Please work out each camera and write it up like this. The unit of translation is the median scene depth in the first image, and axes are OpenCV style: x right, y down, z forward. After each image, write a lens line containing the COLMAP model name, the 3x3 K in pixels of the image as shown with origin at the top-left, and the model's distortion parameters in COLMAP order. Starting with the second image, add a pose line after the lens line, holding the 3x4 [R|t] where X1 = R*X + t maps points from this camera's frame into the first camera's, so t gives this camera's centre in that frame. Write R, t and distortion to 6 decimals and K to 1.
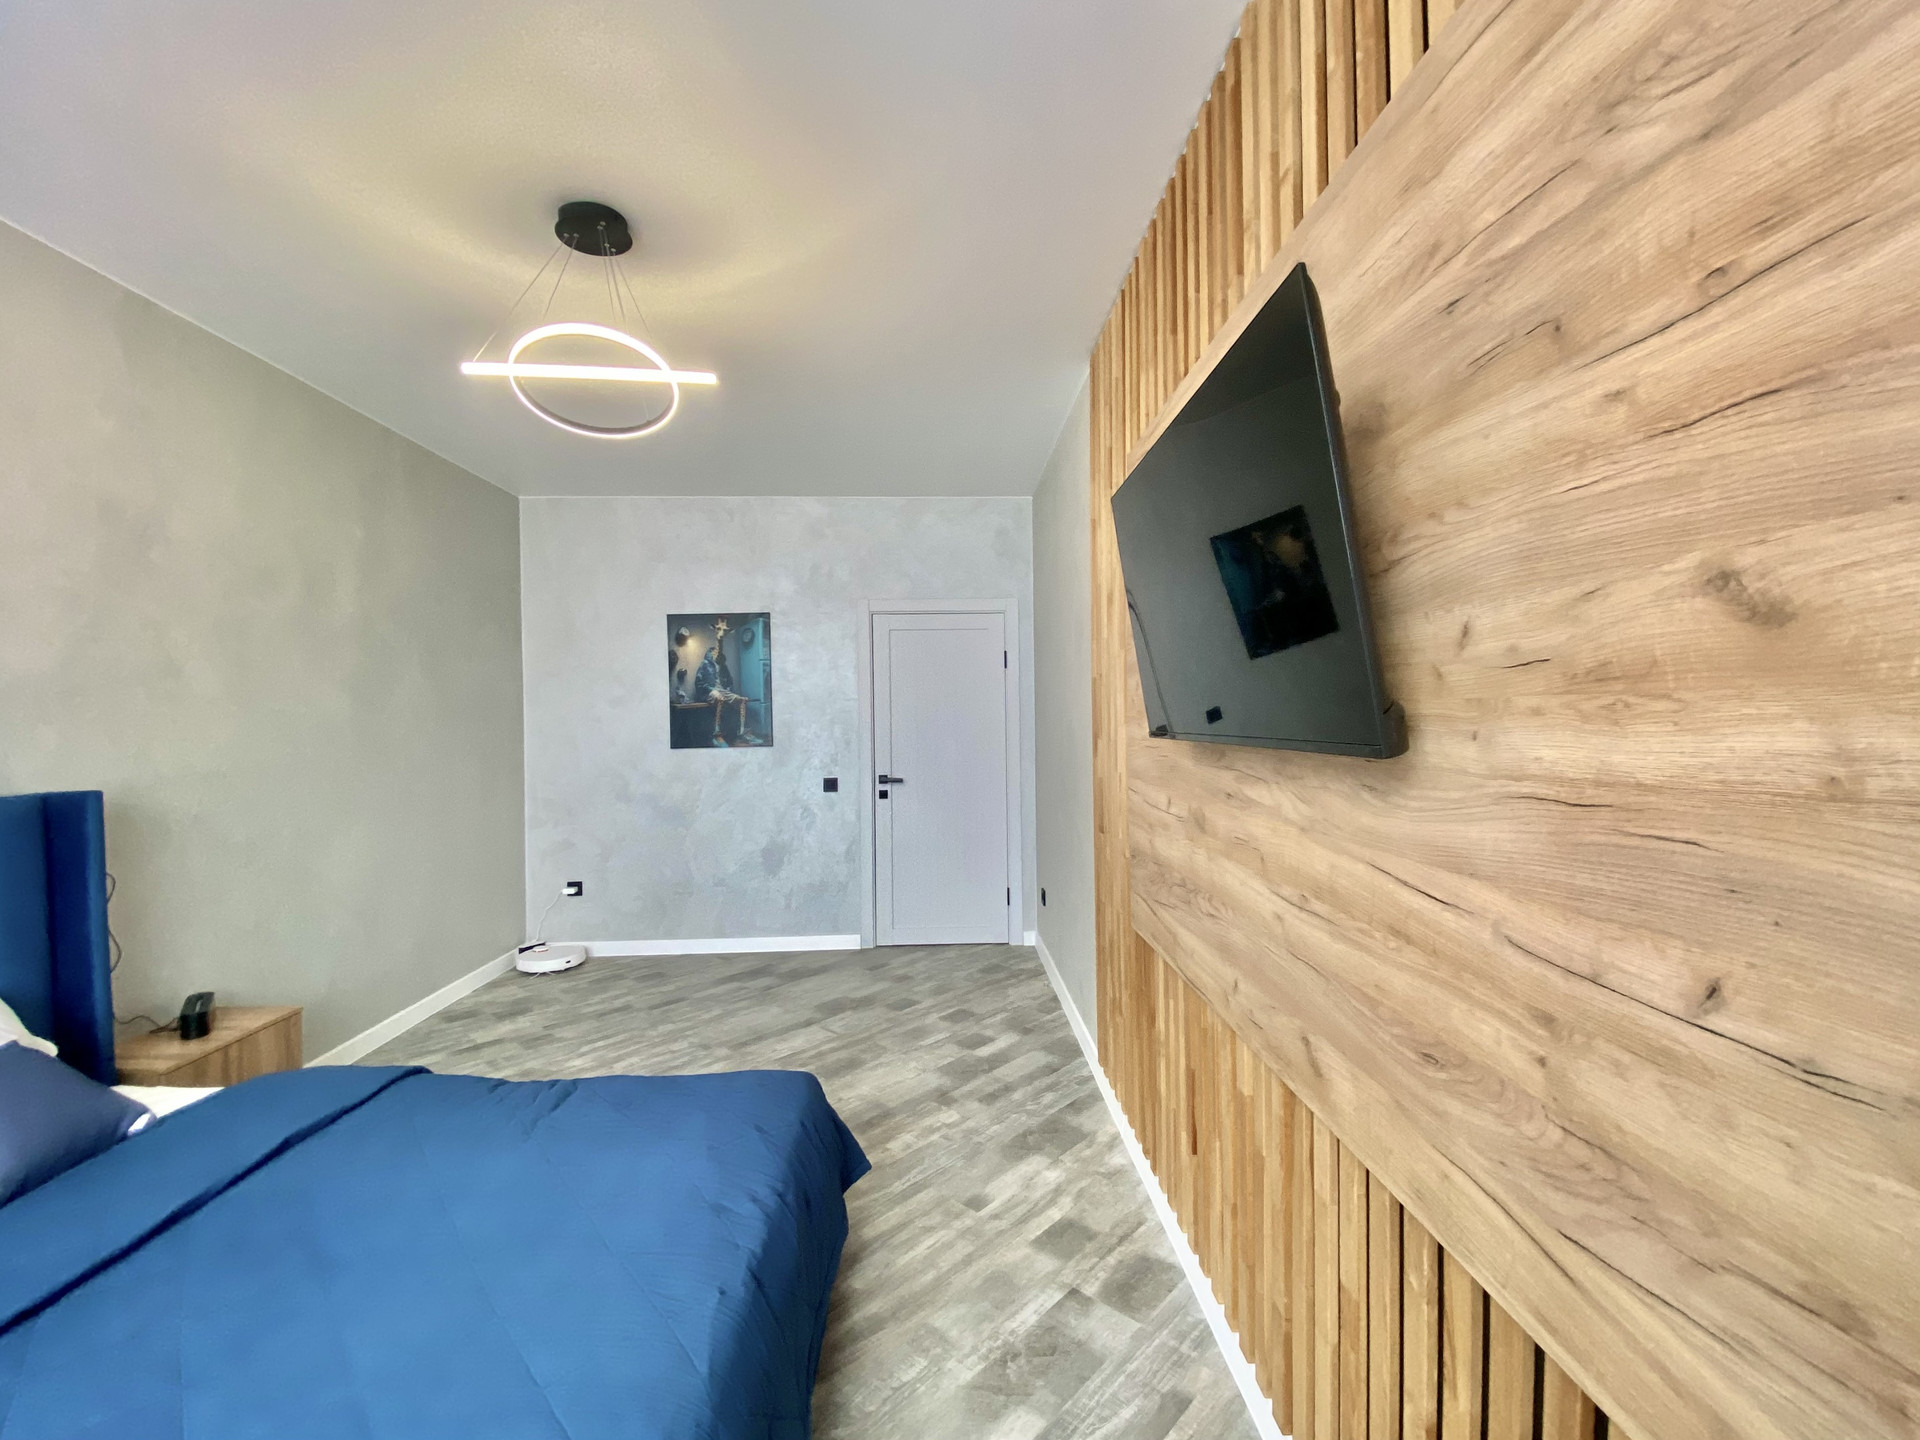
lens RADIAL K [[775.9, 0, 951.1], [0, 775.9, 722.3], [0, 0, 1]] dist [0.020165, -0.022425]
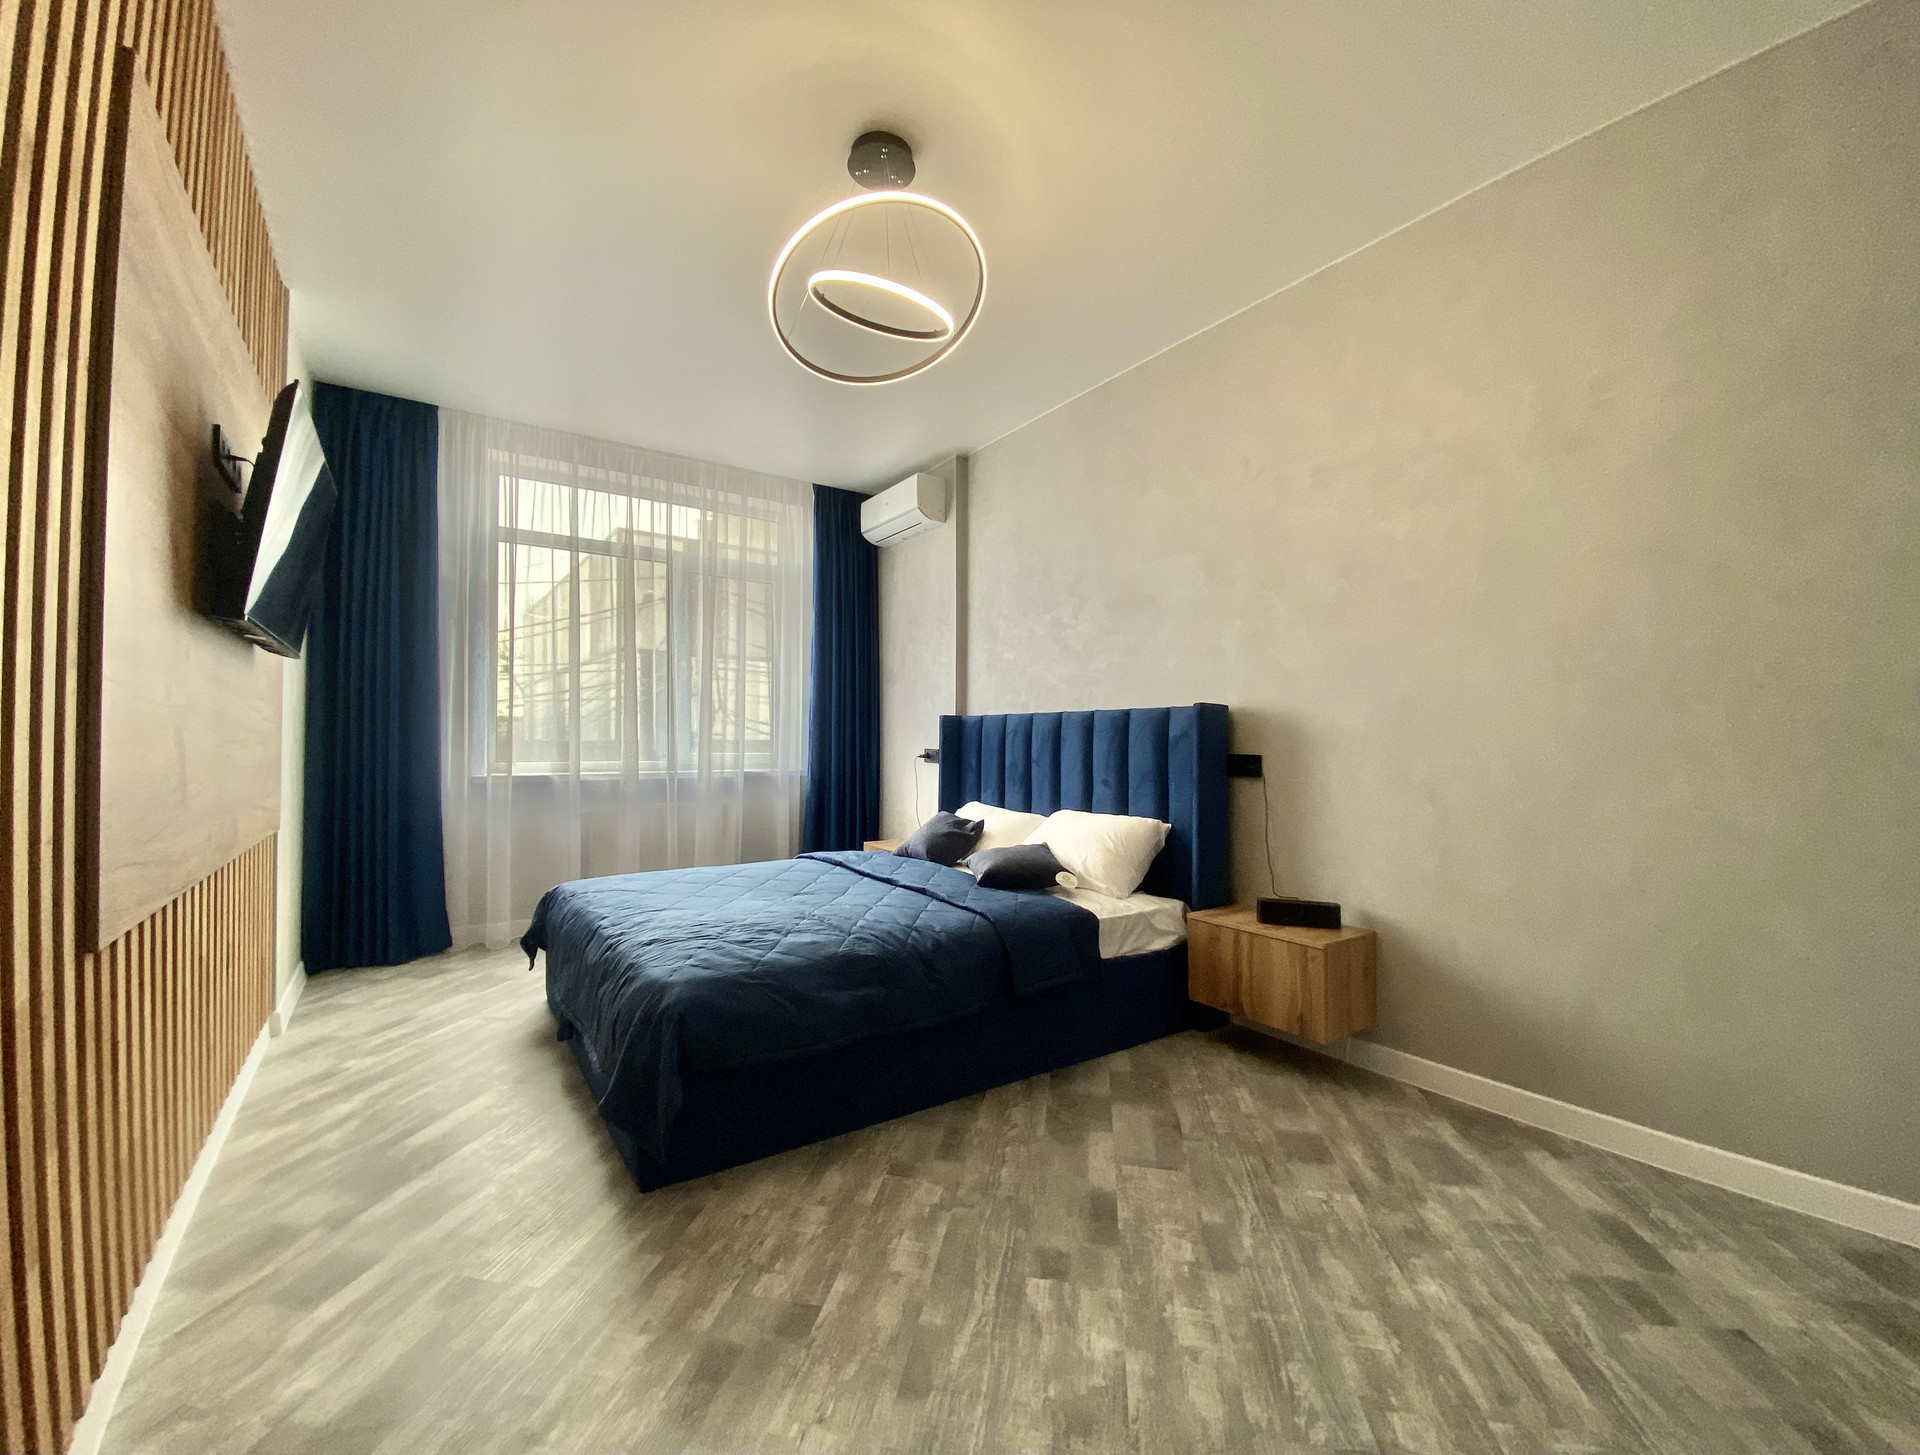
lens RADIAL K [[771.1, 0, 938.8], [0, 771.1, 729.2], [0, 0, 1]] dist [0.018023, -0.023844]
pose [[-0.851483, 0.000190, -0.524382, 0.025896], [0.009611, 0.999838, -0.015243, 0.130309], [0.524294, -0.018019, -0.851347, 1.634525]]
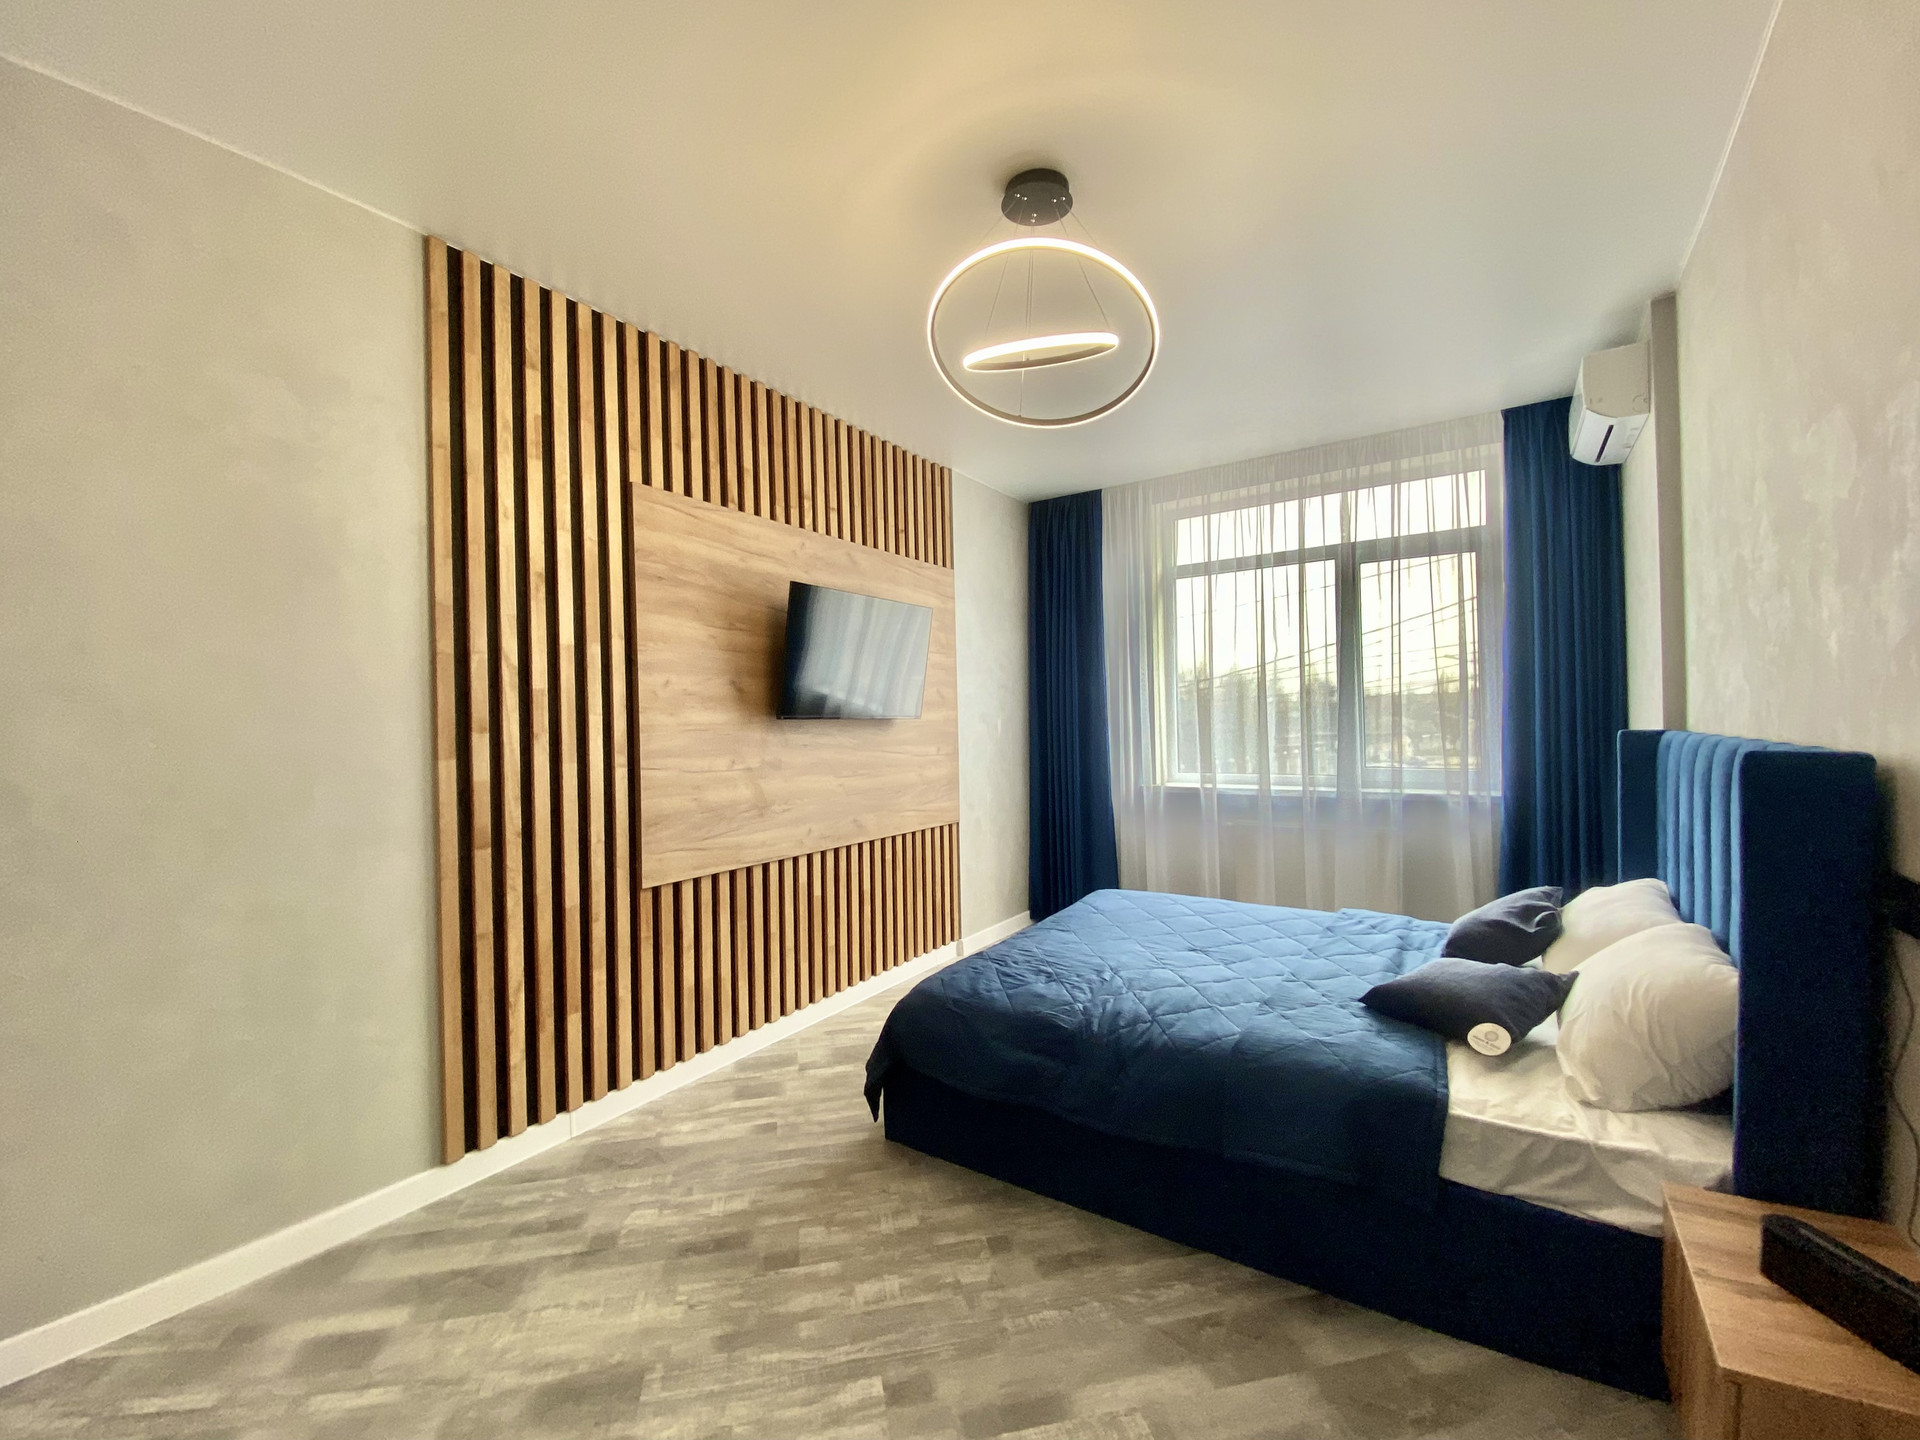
lens RADIAL K [[792.8, 0, 959.7], [0, 792.8, 716.8], [0, 0, 1]] dist [0.016941, -0.018654]
pose [[-0.814857, 0.034540, 0.578632, -0.806422], [0.029624, 0.999400, -0.017939, 0.043851], [-0.578904, 0.002524, -0.815392, 1.618649]]
